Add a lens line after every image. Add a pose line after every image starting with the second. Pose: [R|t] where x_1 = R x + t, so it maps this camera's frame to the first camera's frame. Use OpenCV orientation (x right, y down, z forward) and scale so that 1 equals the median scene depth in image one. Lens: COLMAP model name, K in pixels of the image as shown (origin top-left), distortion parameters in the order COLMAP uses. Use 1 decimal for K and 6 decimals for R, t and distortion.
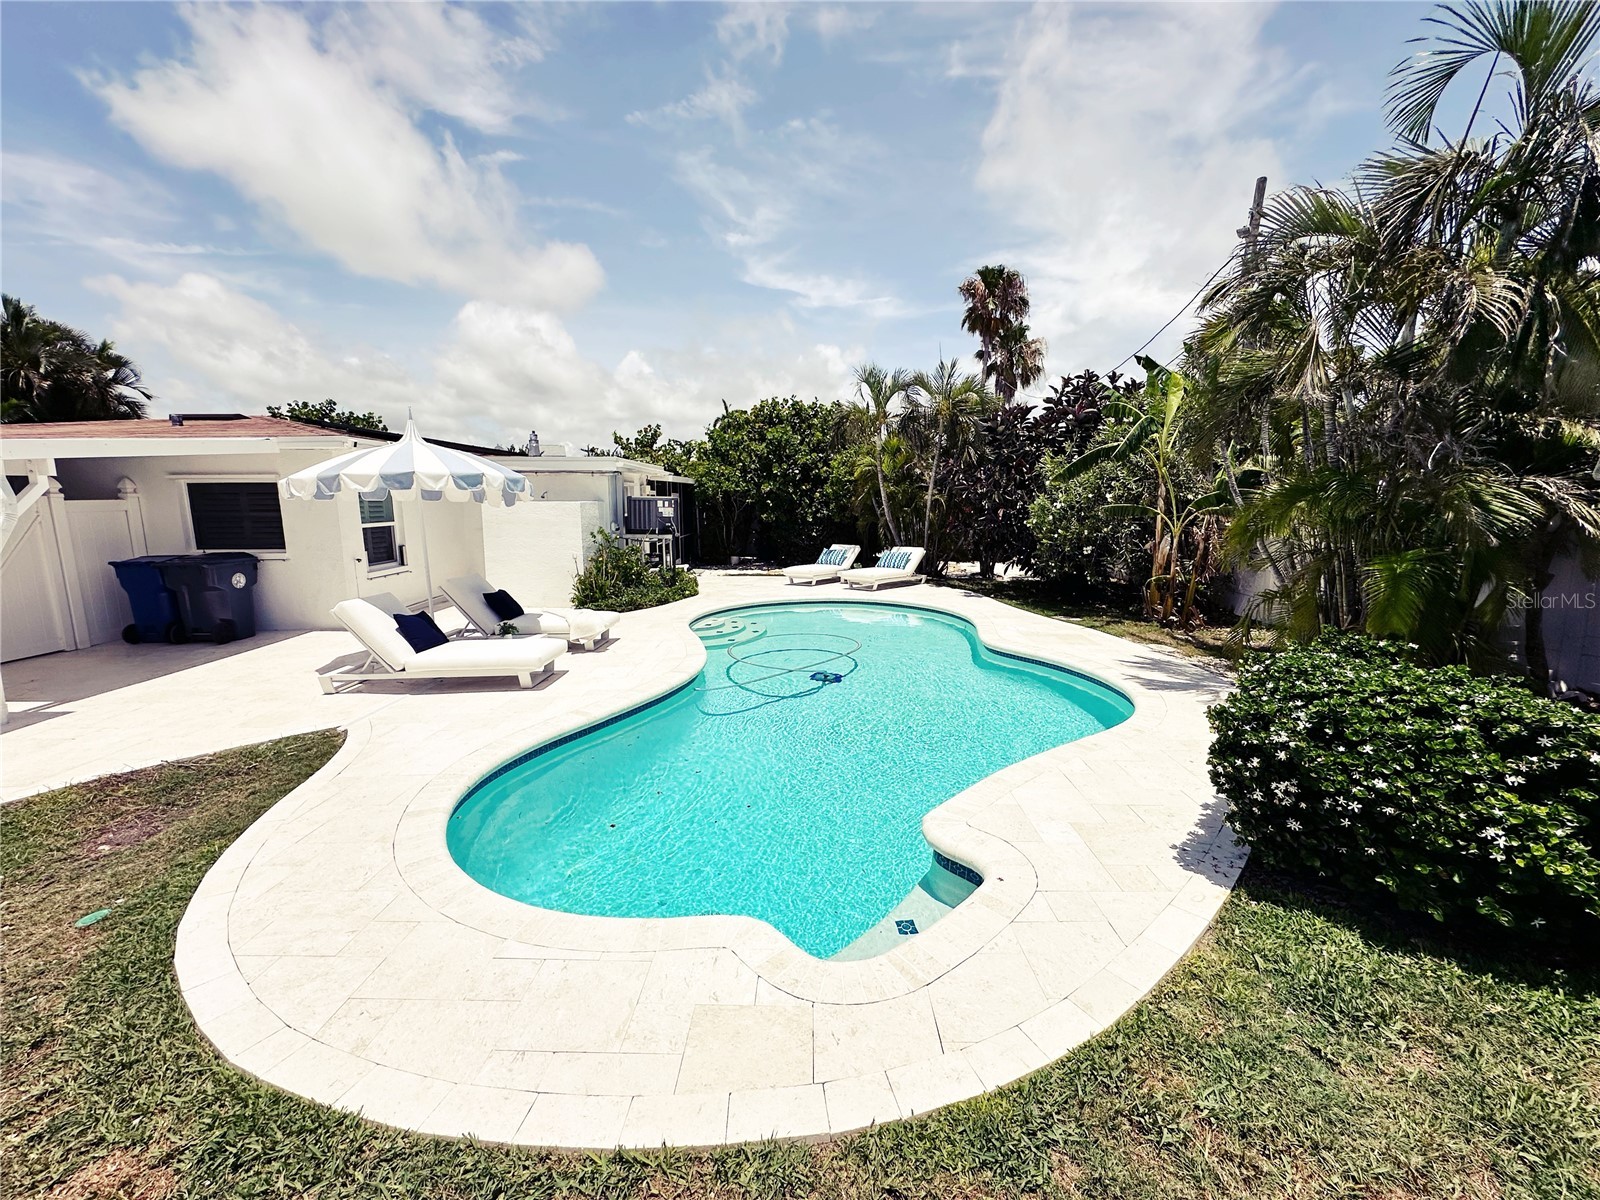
lens RADIAL K [[638.5, 0, 800.0], [0, 638.5, 600.0], [0, 0, 1]] dist [-0.000558, 0.000147]
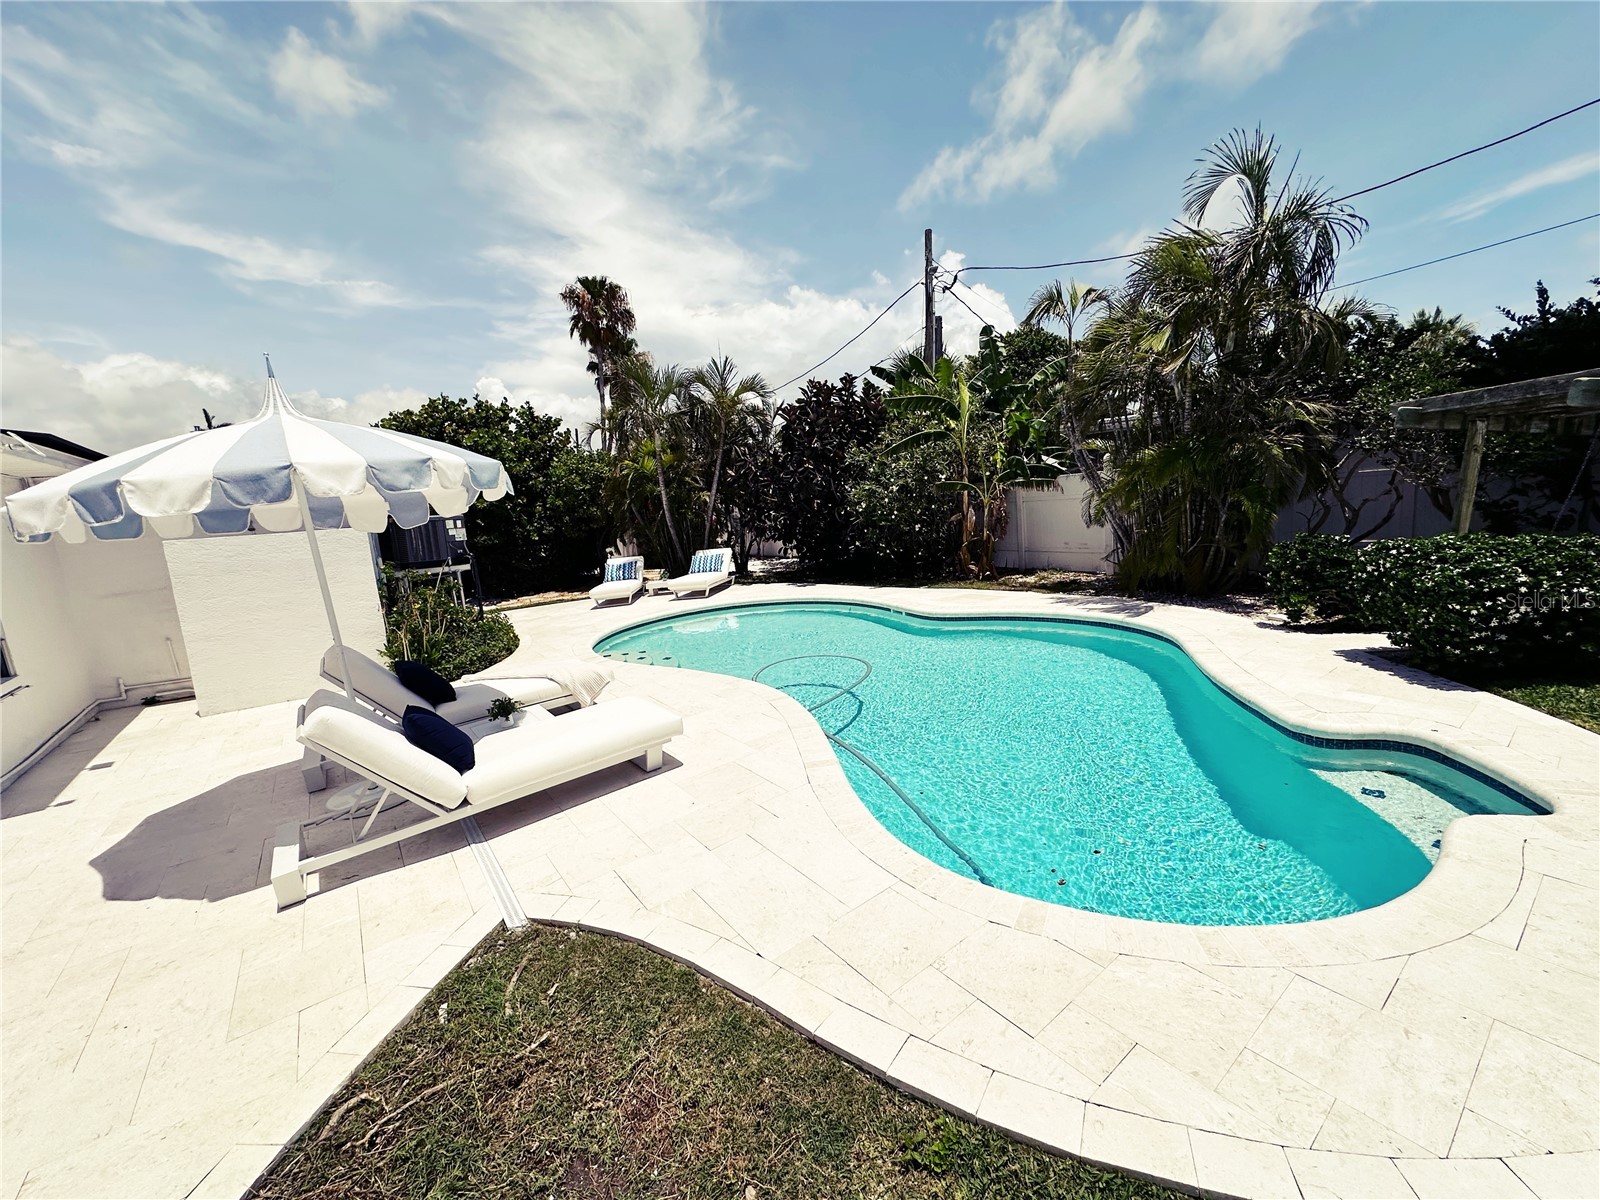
lens RADIAL K [[638.5, 0, 800.0], [0, 638.5, 600.0], [0, 0, 1]] dist [-0.000558, 0.000147]
pose [[0.800971, -0.157942, 0.577494, -0.343342], [0.171005, 0.984746, 0.032144, -0.019194], [-0.573761, 0.073007, 0.815762, 0.174779]]
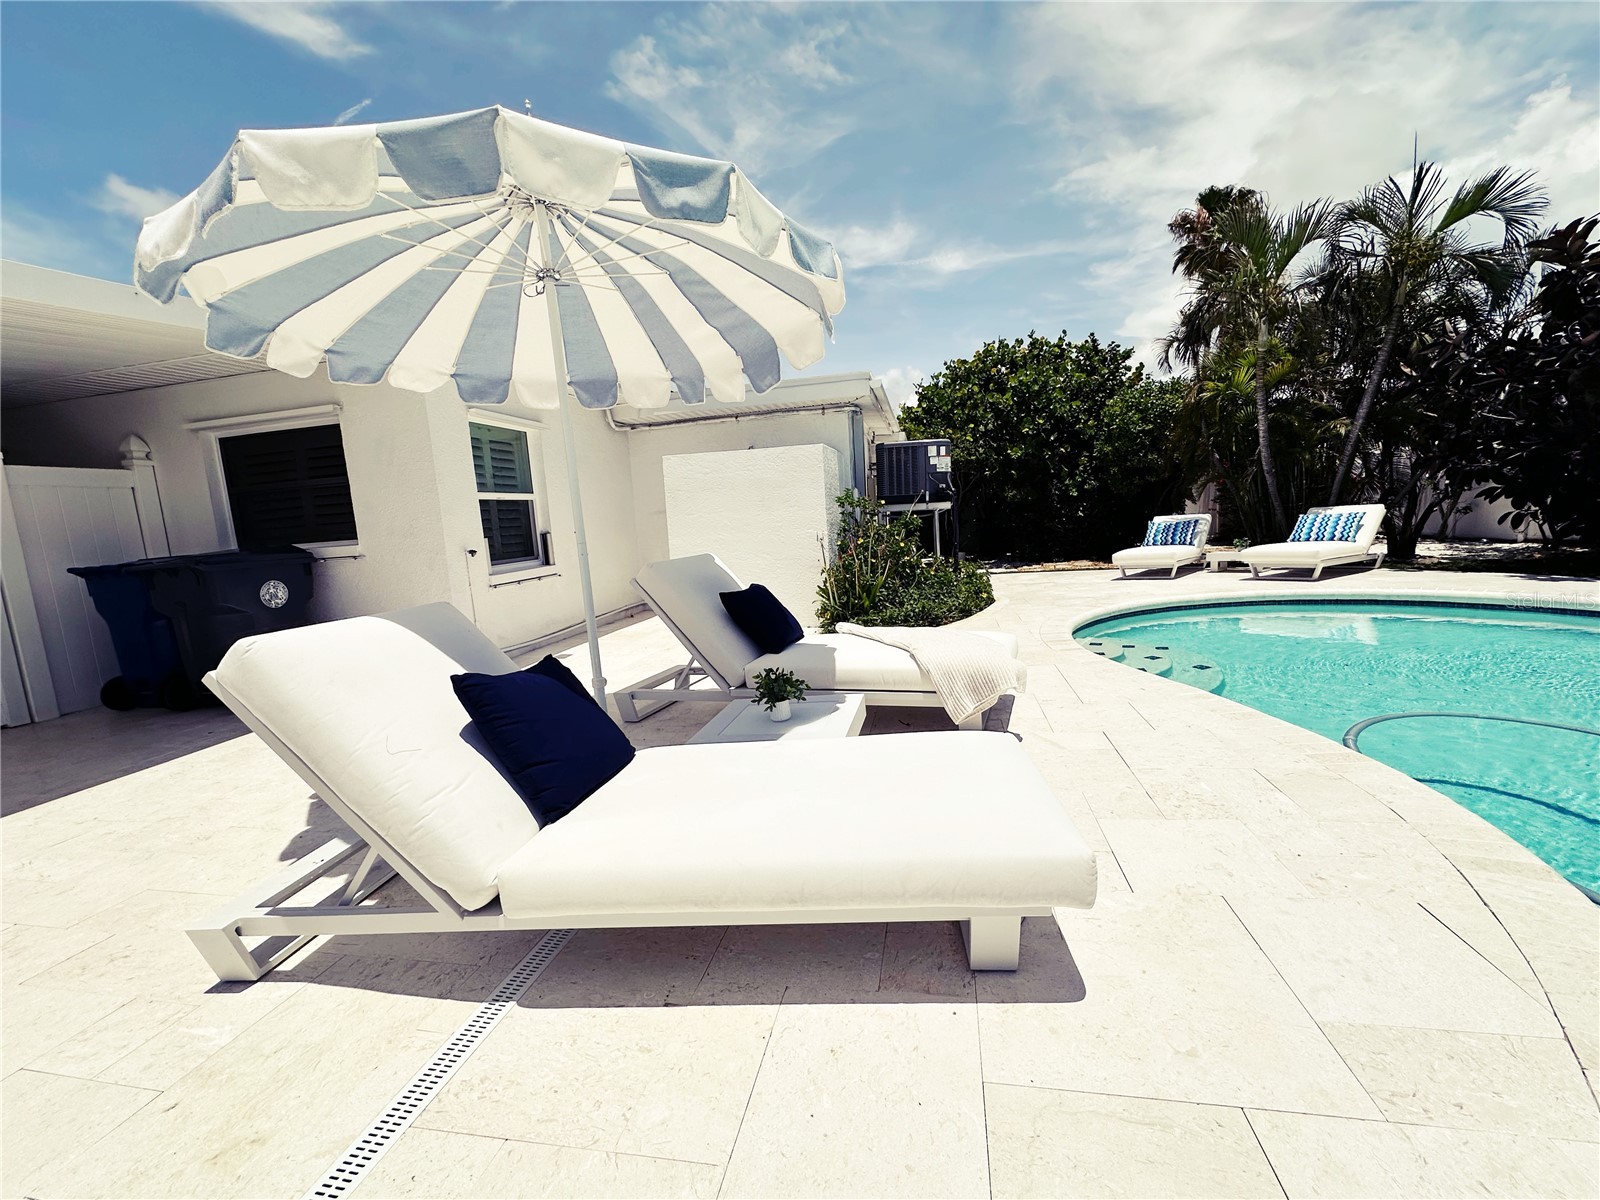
lens RADIAL K [[647.7, 0, 800.0], [0, 647.7, 600.0], [0, 0, 1]] dist [-0.001031, -0.000239]
pose [[0.976708, -0.037686, -0.211237, -0.222367], [0.032477, 0.999078, -0.028075, 0.003543], [0.212100, 0.020561, 0.977032, 0.386635]]
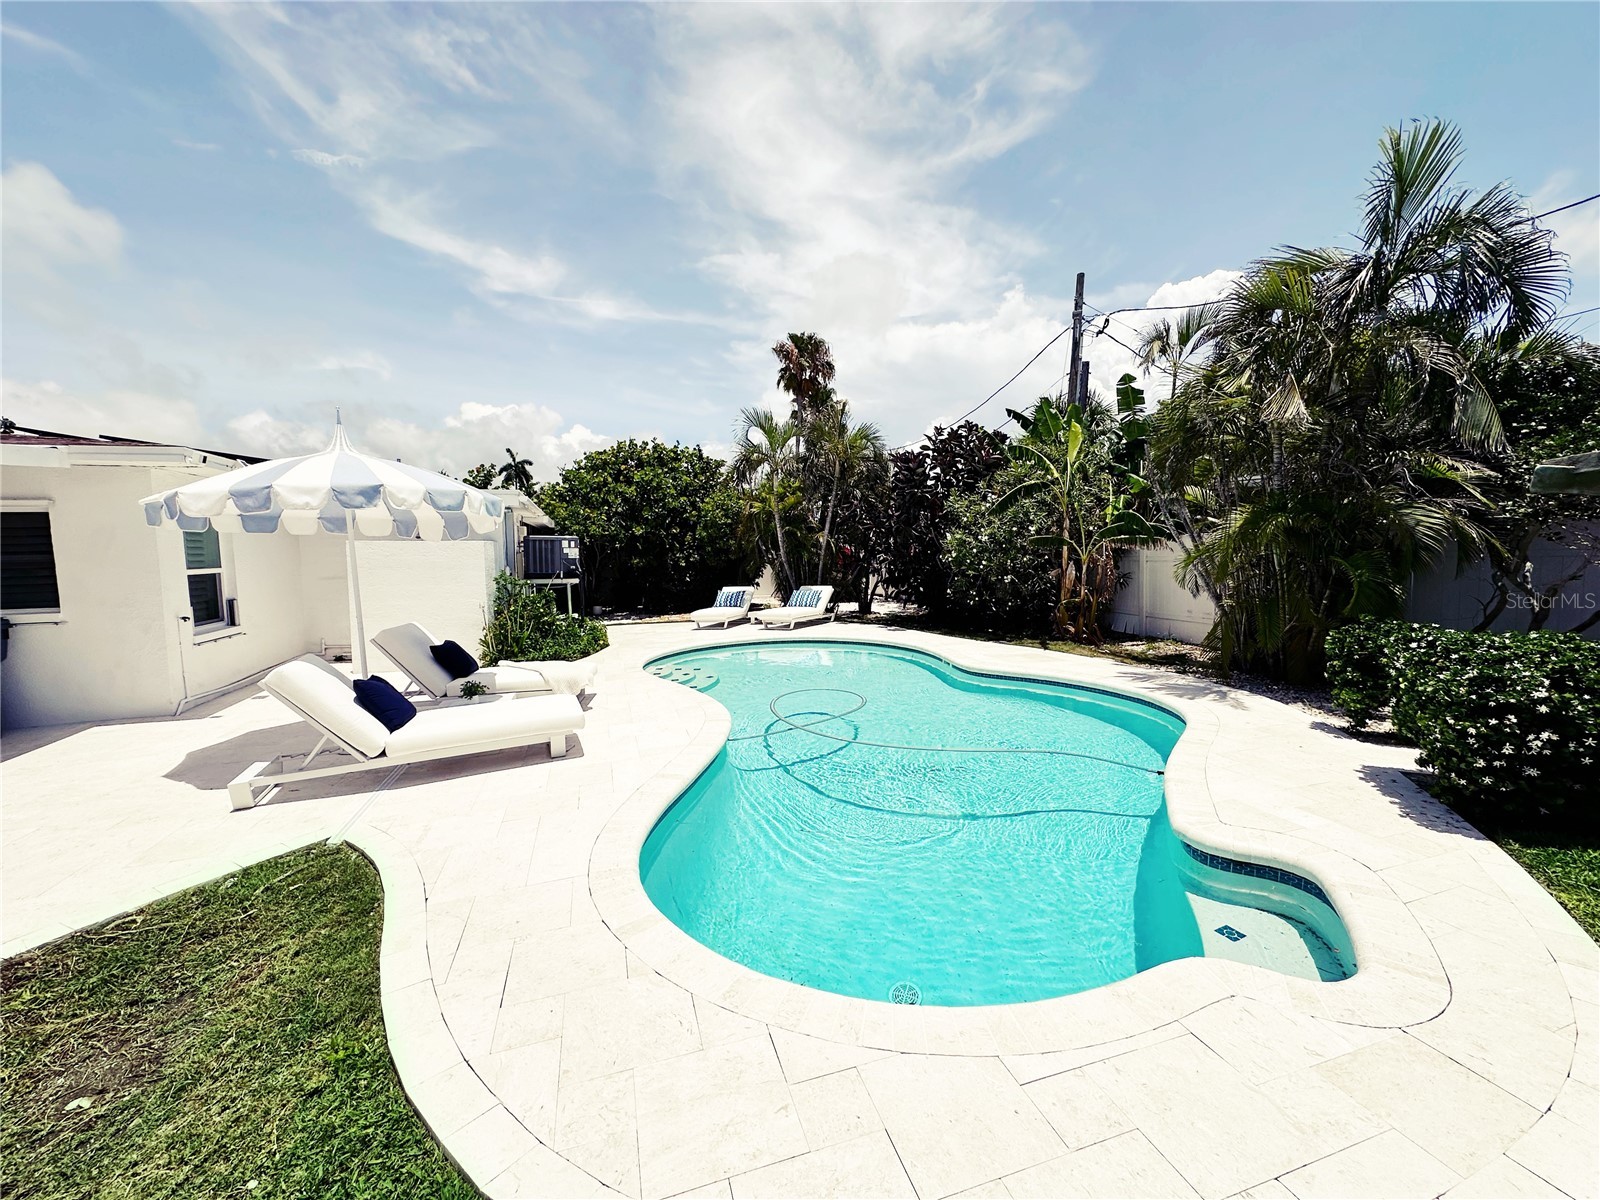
lens RADIAL K [[640.3, 0, 795.5], [0, 640.3, 591.0], [0, 0, 1]] dist [0.010866, 0.000085]
pose [[0.952384, -0.034929, 0.302894, -0.191161], [0.063331, 0.994412, -0.084459, 0.009511], [-0.298252, 0.099620, 0.949274, 0.067947]]
